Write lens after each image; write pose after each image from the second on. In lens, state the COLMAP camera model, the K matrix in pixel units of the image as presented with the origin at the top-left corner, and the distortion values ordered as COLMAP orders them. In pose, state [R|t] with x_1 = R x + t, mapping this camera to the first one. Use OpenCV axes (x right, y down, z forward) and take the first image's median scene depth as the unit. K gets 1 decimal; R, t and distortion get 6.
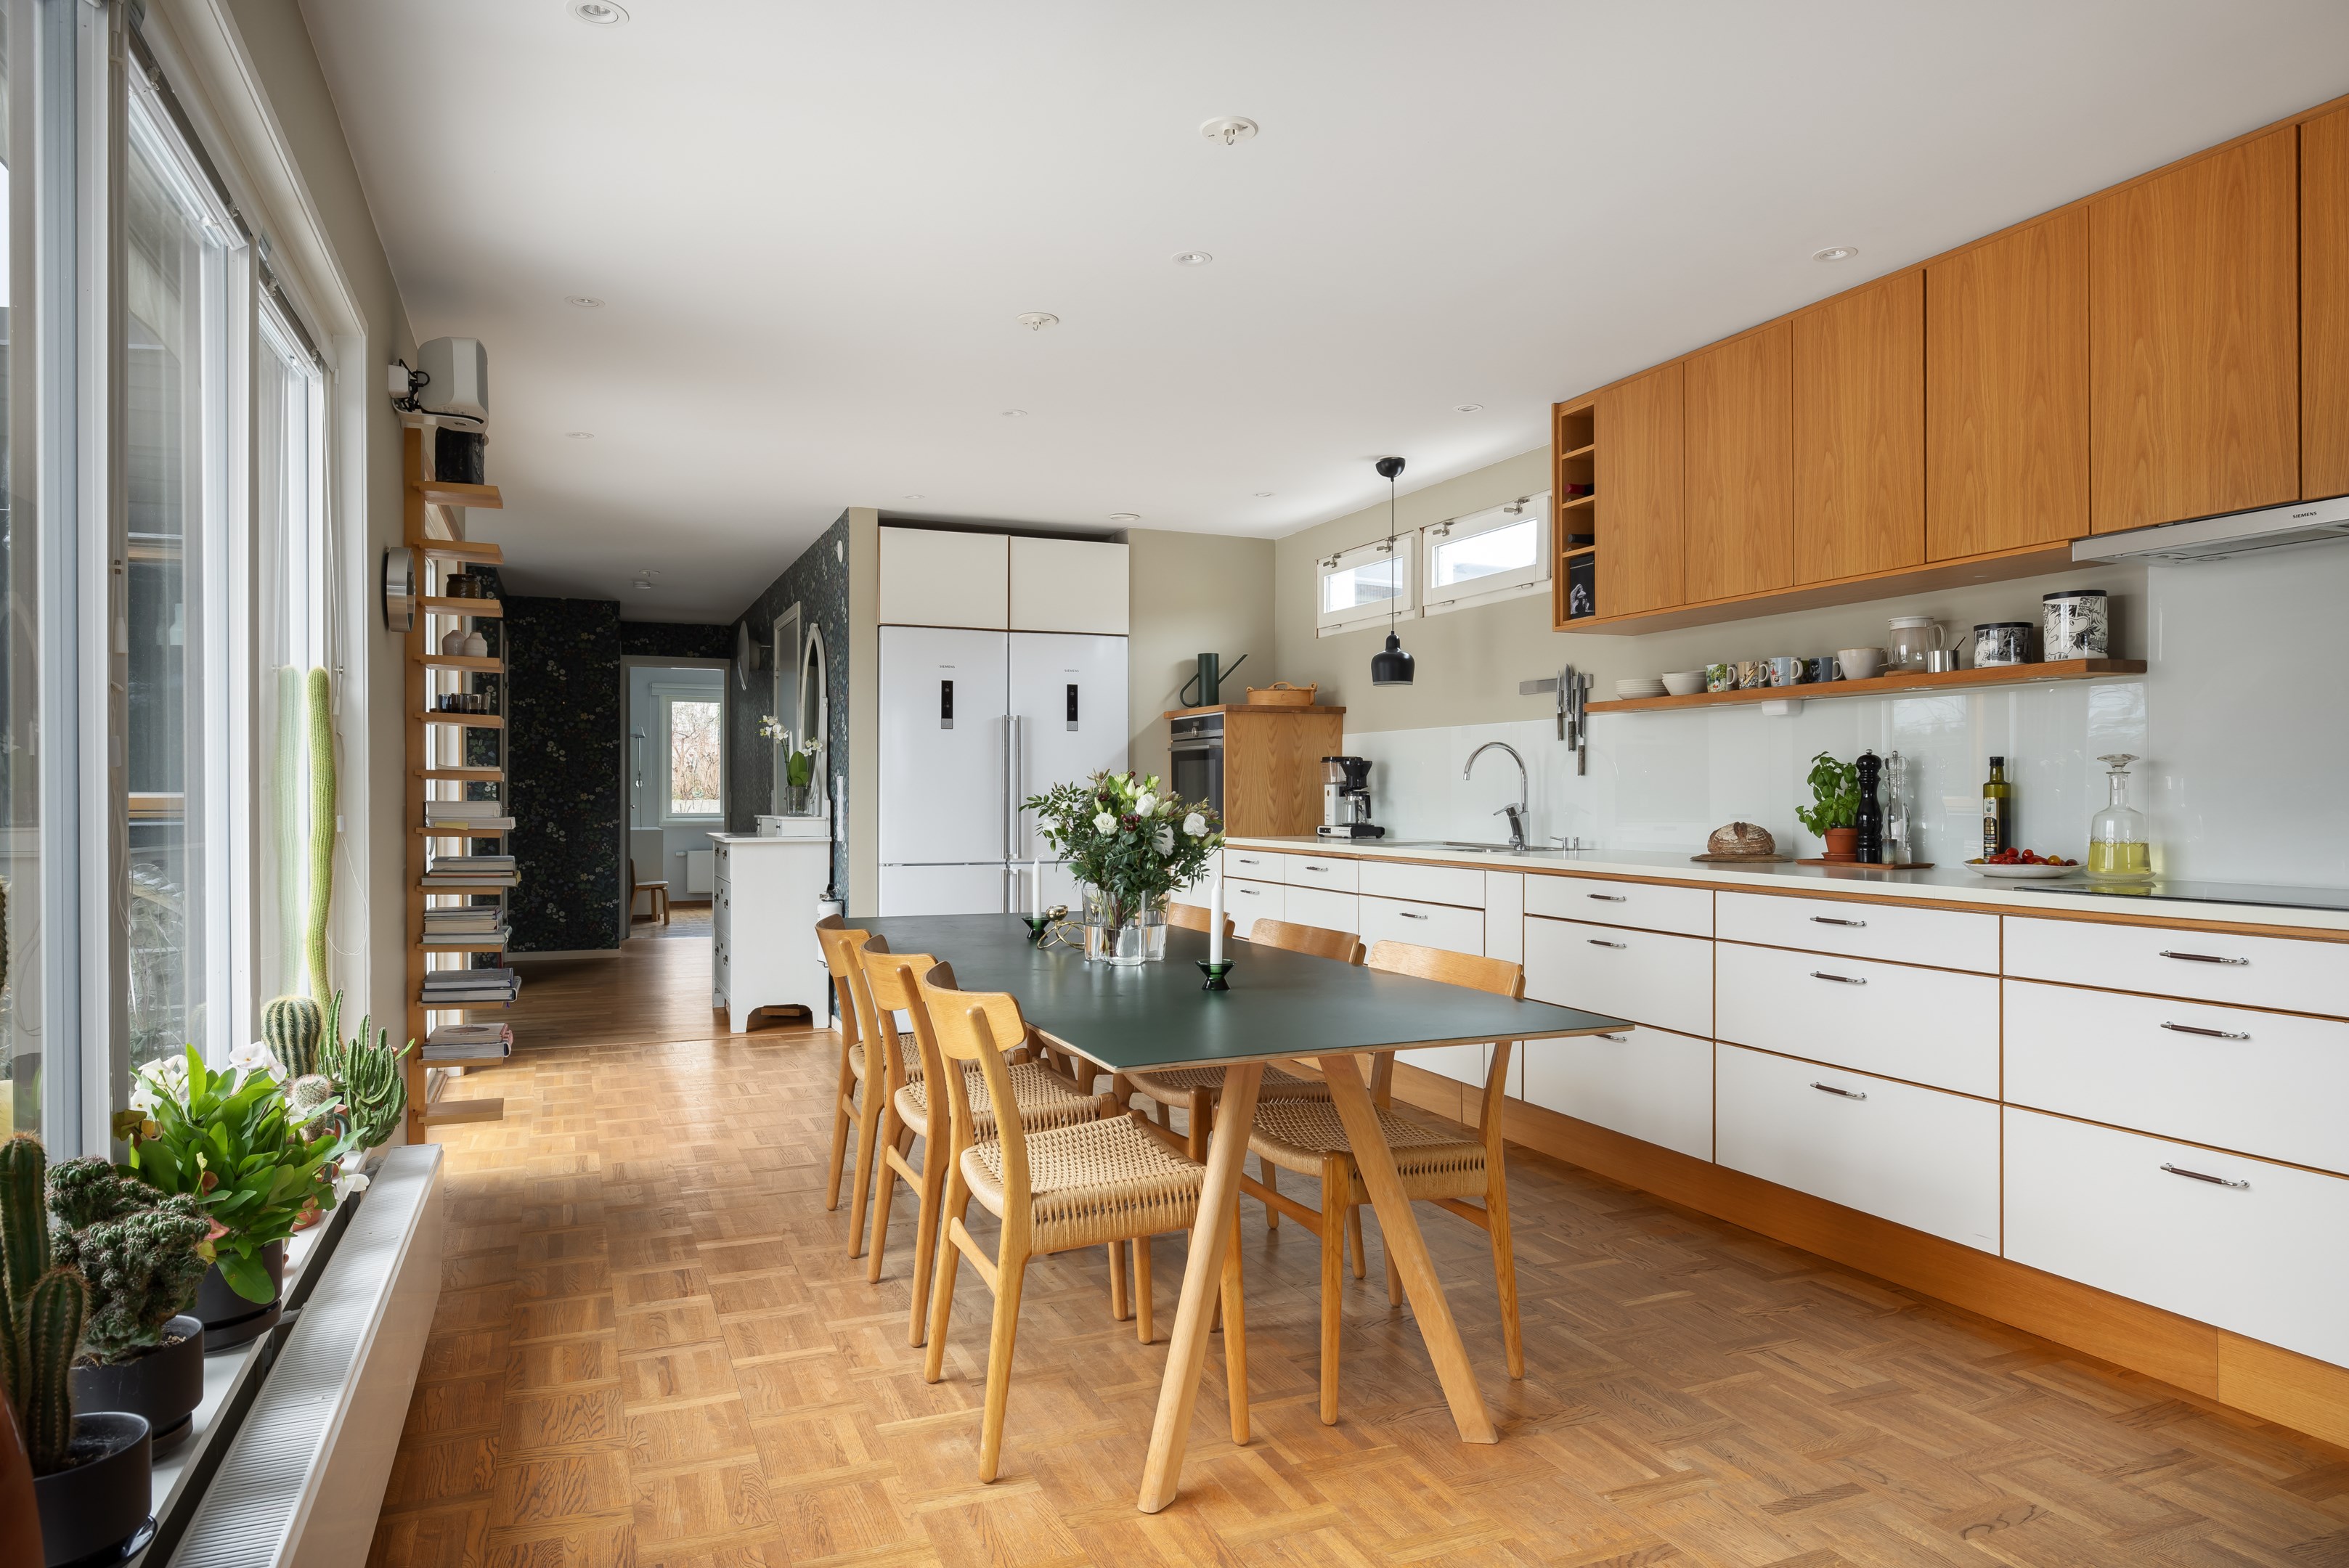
lens RADIAL K [[1396.2, 0, 1161.6], [0, 1396.2, 780.3], [0, 0, 1]] dist [-0.008244, 0.005349]
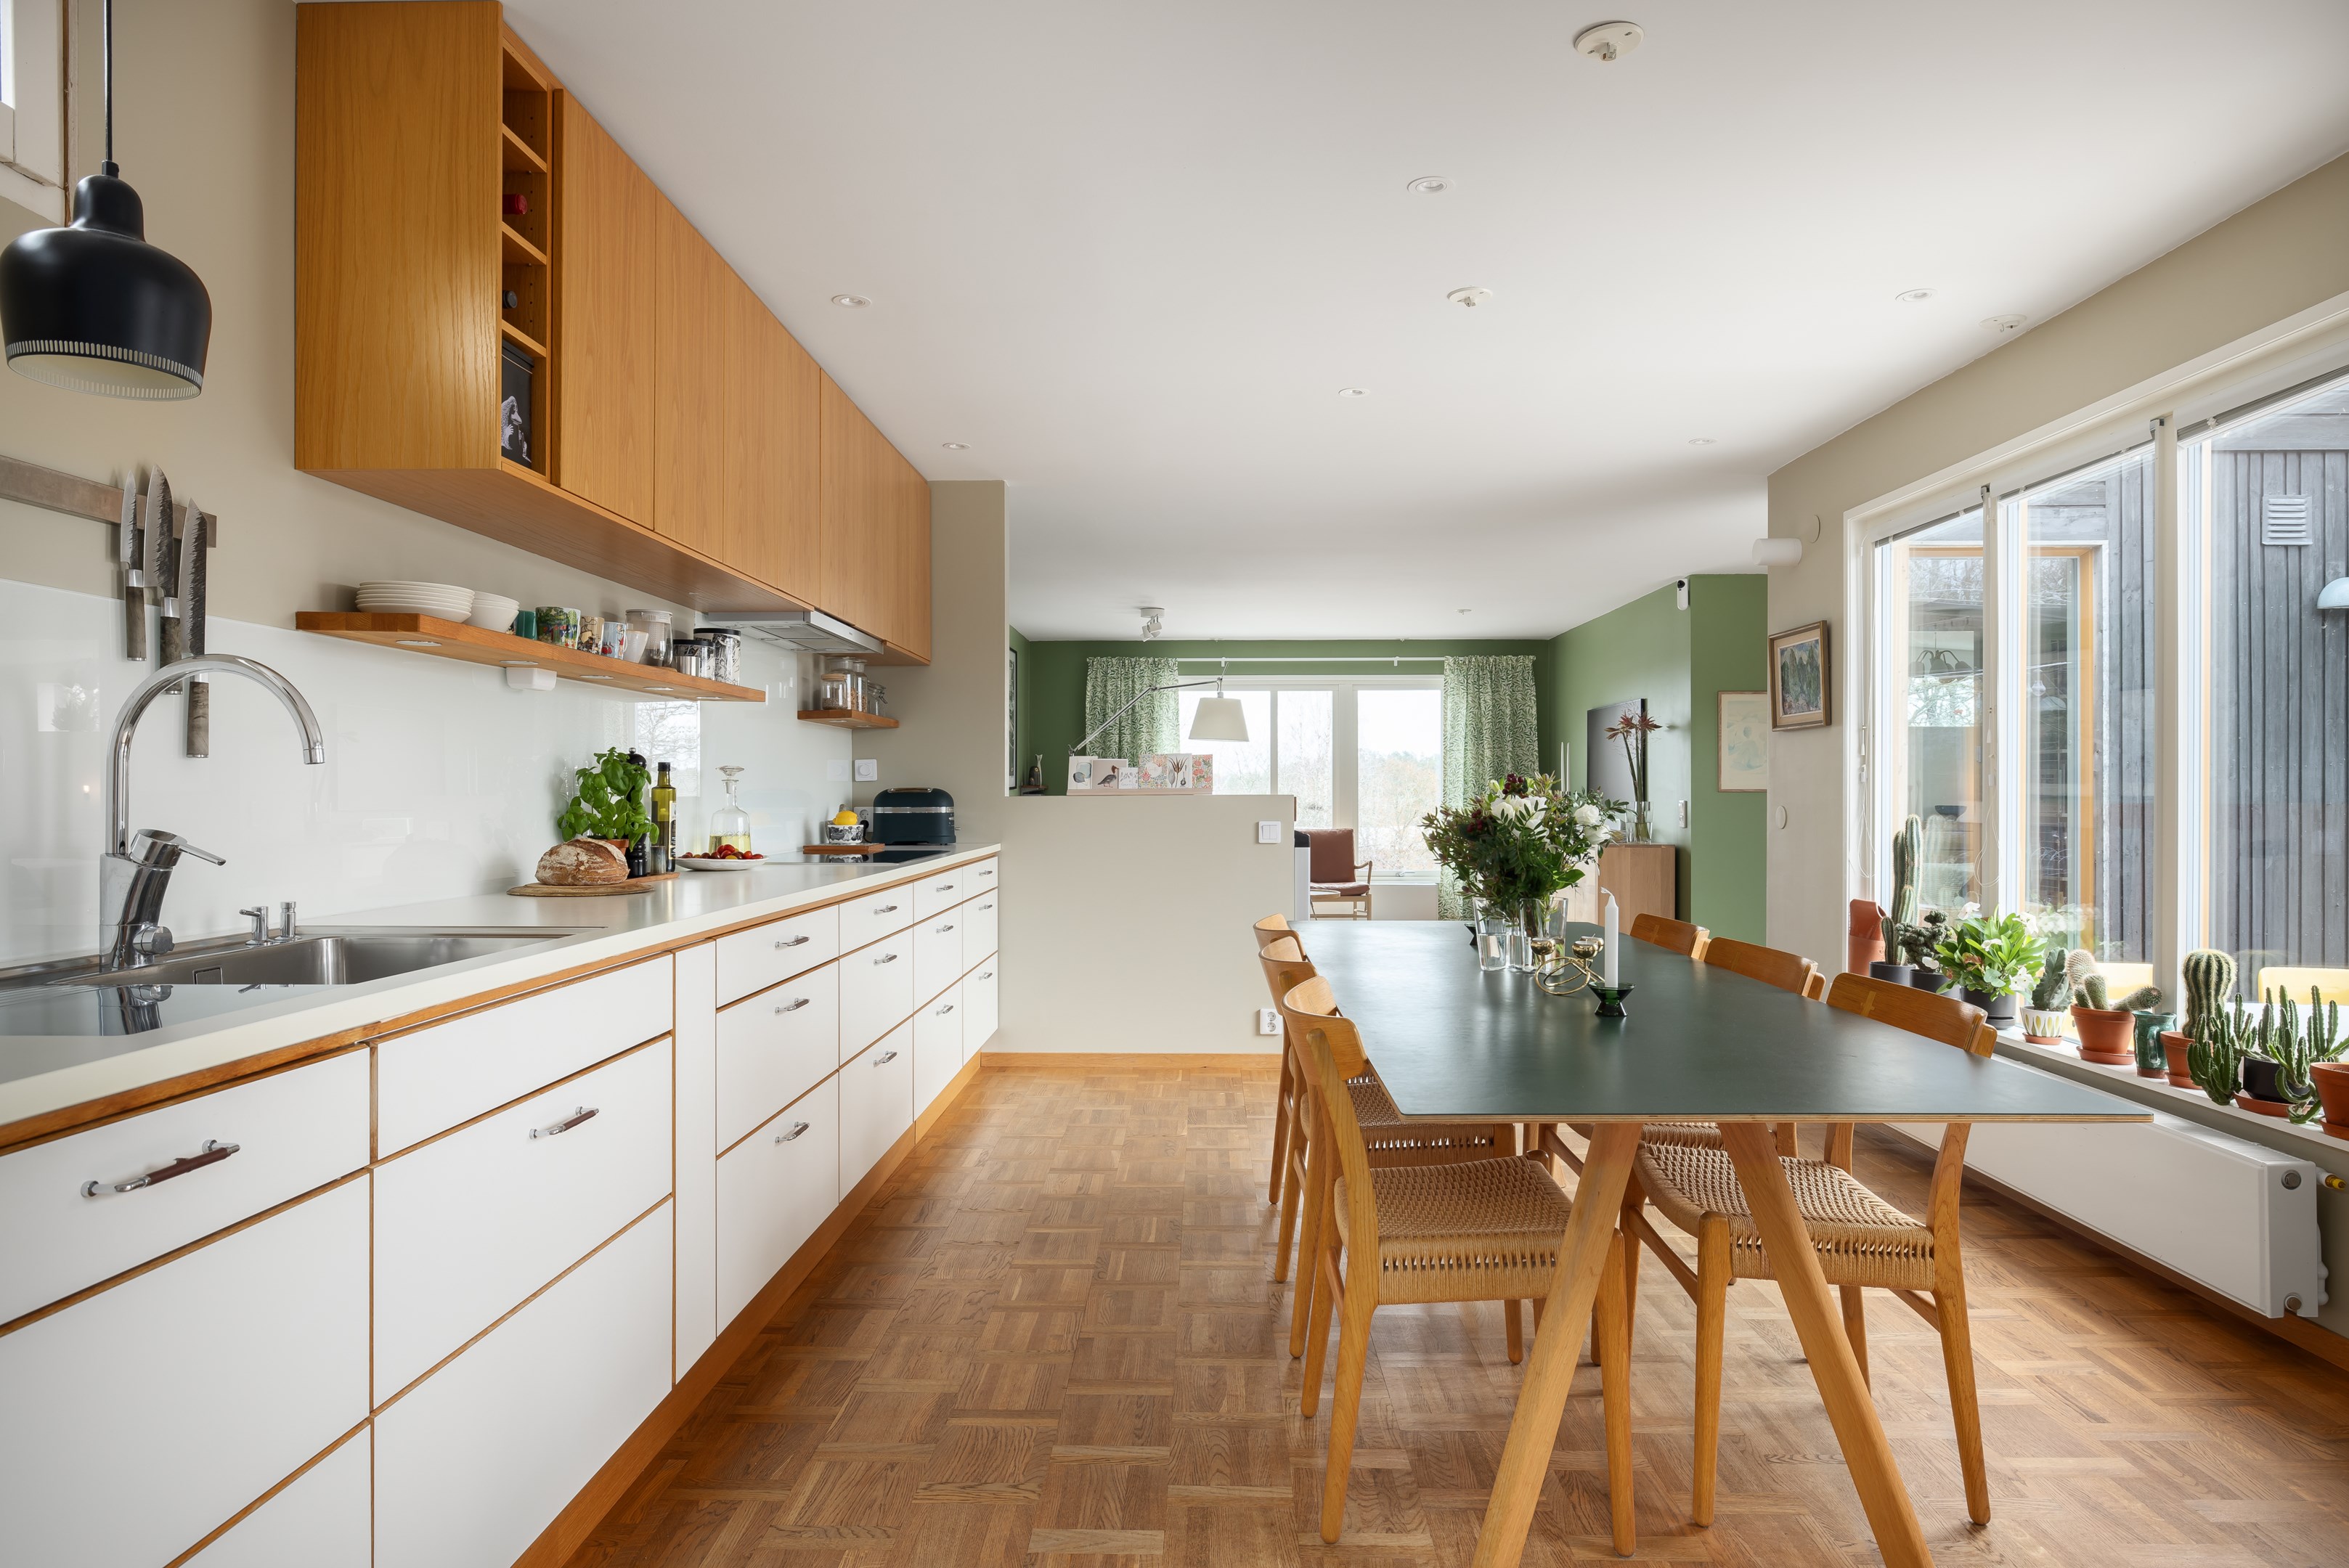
lens RADIAL K [[1396.2, 0, 1167.4], [0, 1396.2, 789.8], [0, 0, 1]] dist [-0.008244, 0.005349]
pose [[-0.913077, -0.001180, 0.407786, -0.130233], [-0.006059, 0.999925, -0.010674, 0.009709], [-0.407743, -0.012217, -0.913015, 1.328067]]
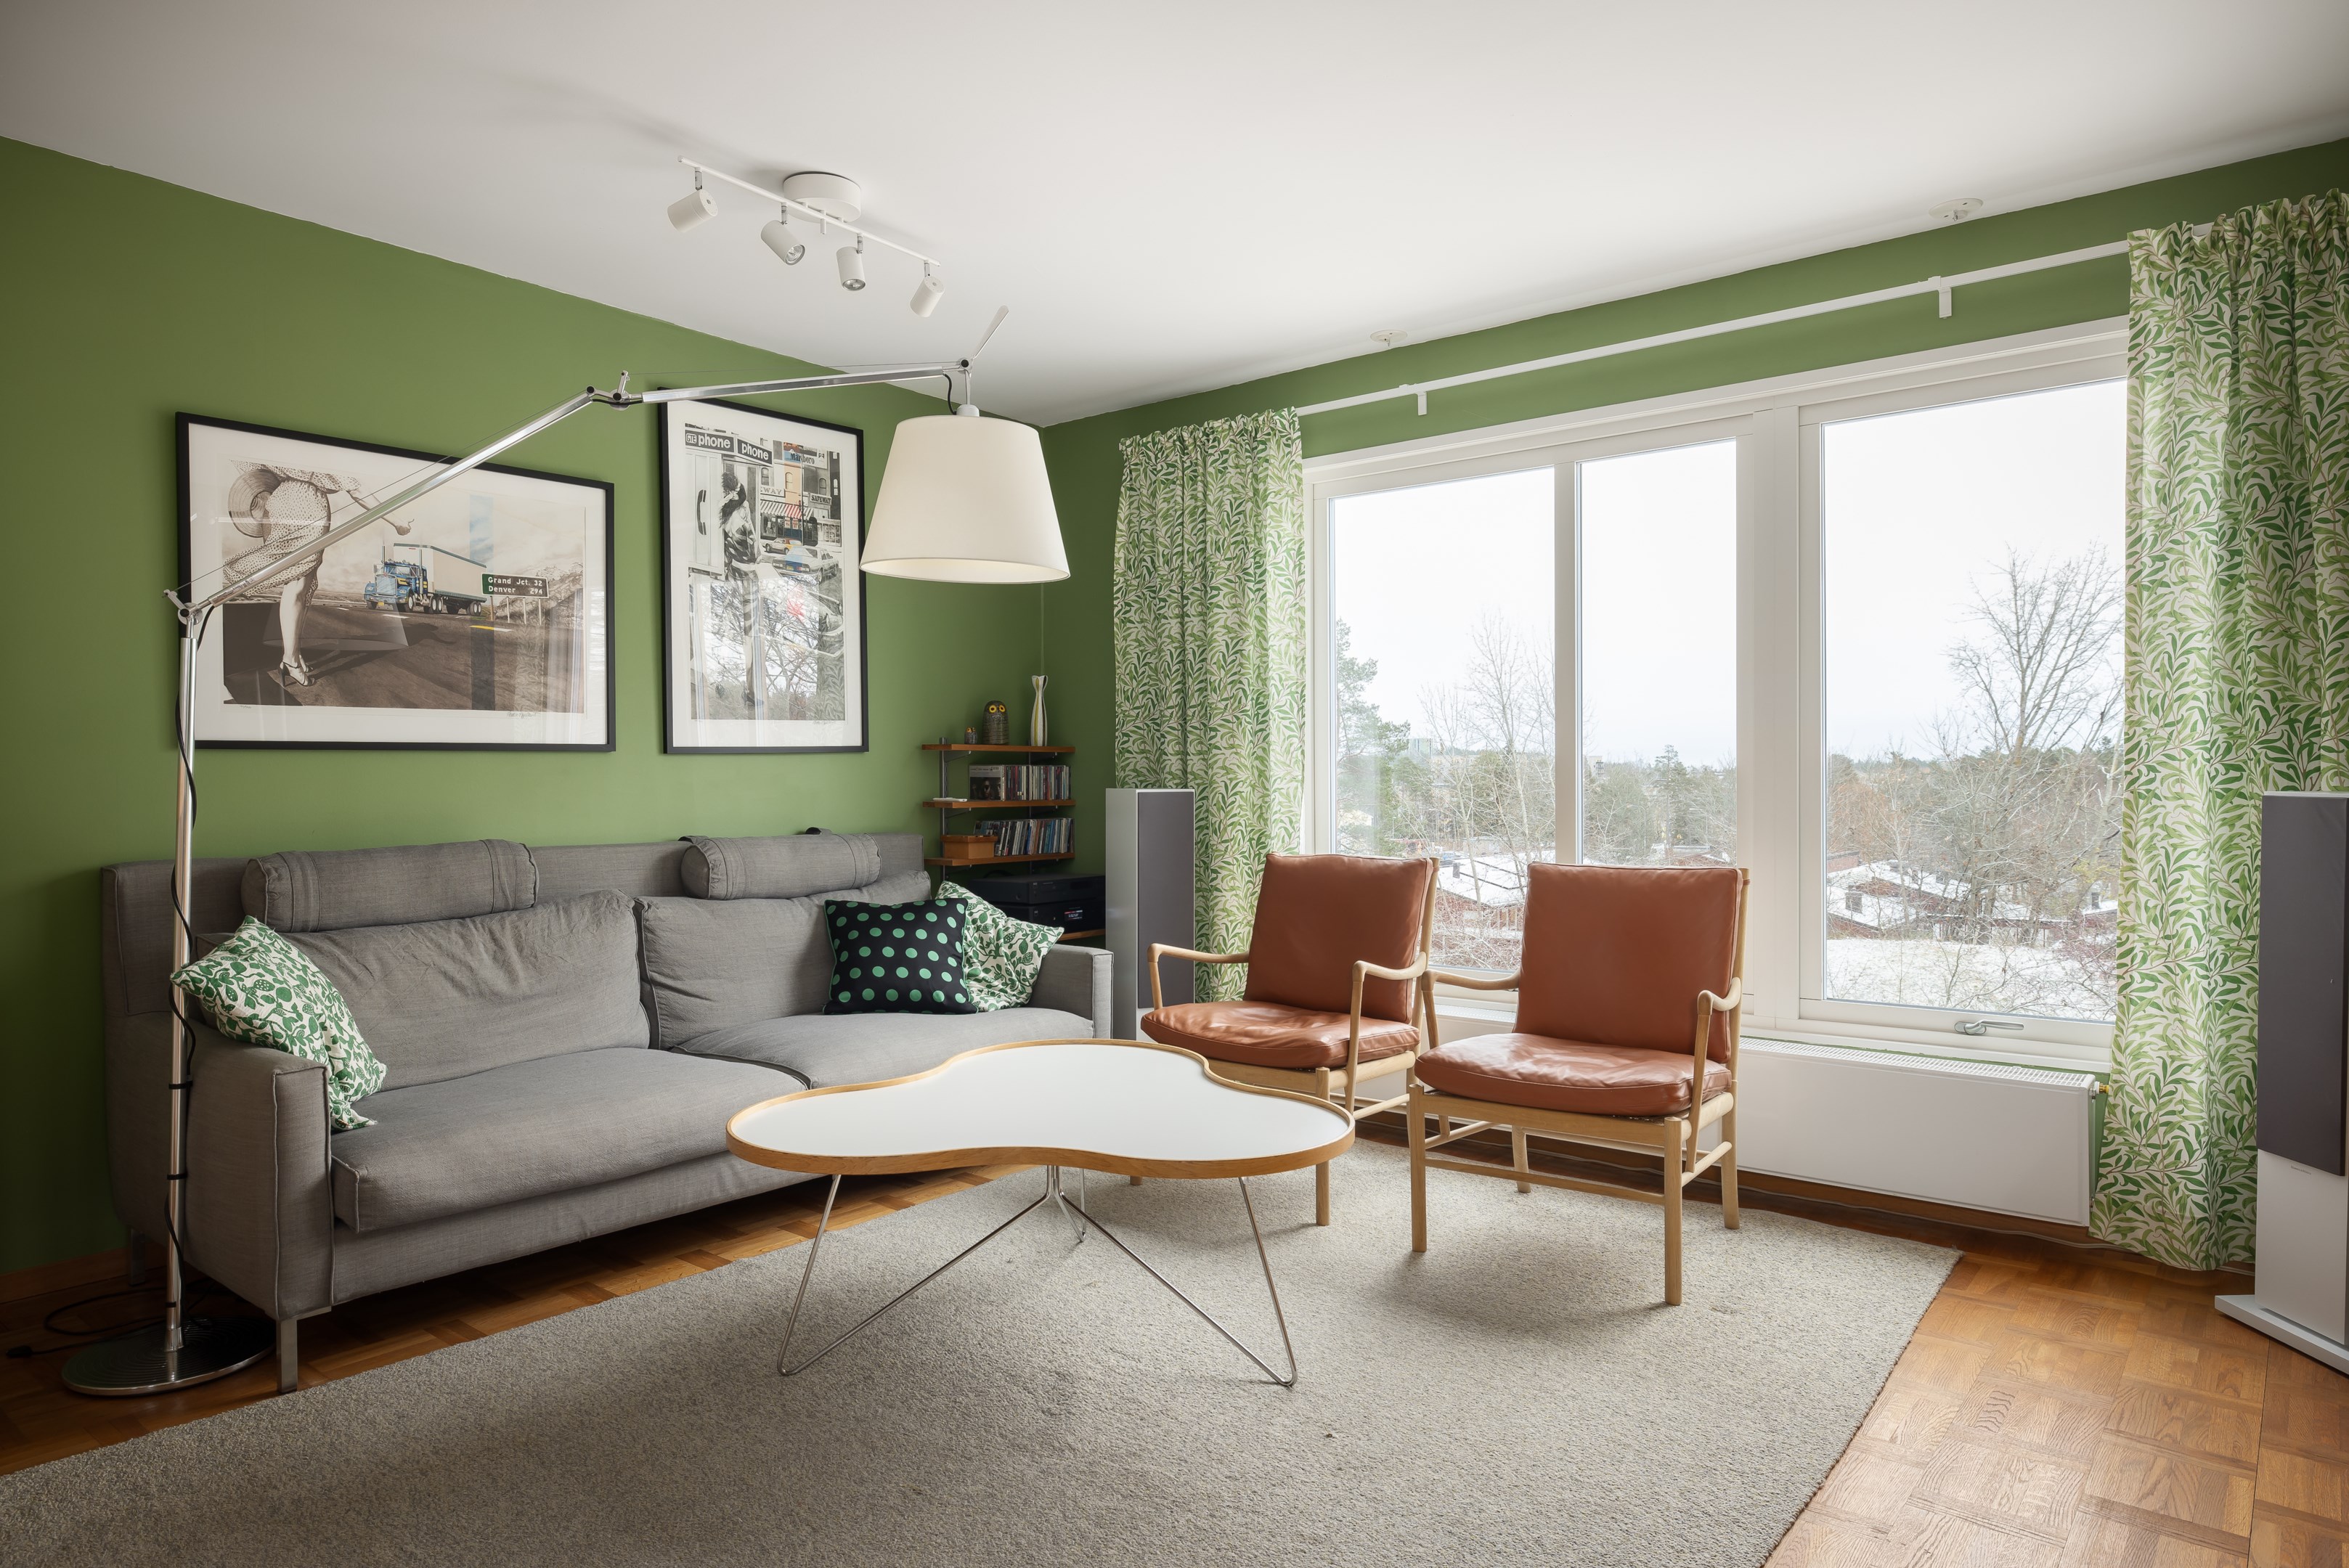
lens RADIAL K [[1396.2, 0, 1178.5], [0, 1396.2, 785.4], [0, 0, 1]] dist [-0.008244, 0.005349]
pose [[-0.477901, -0.006352, 0.878391, 0.056542], [-0.006511, 0.999972, 0.003689, 0.004438], [-0.878390, -0.003956, -0.477929, -0.345715]]
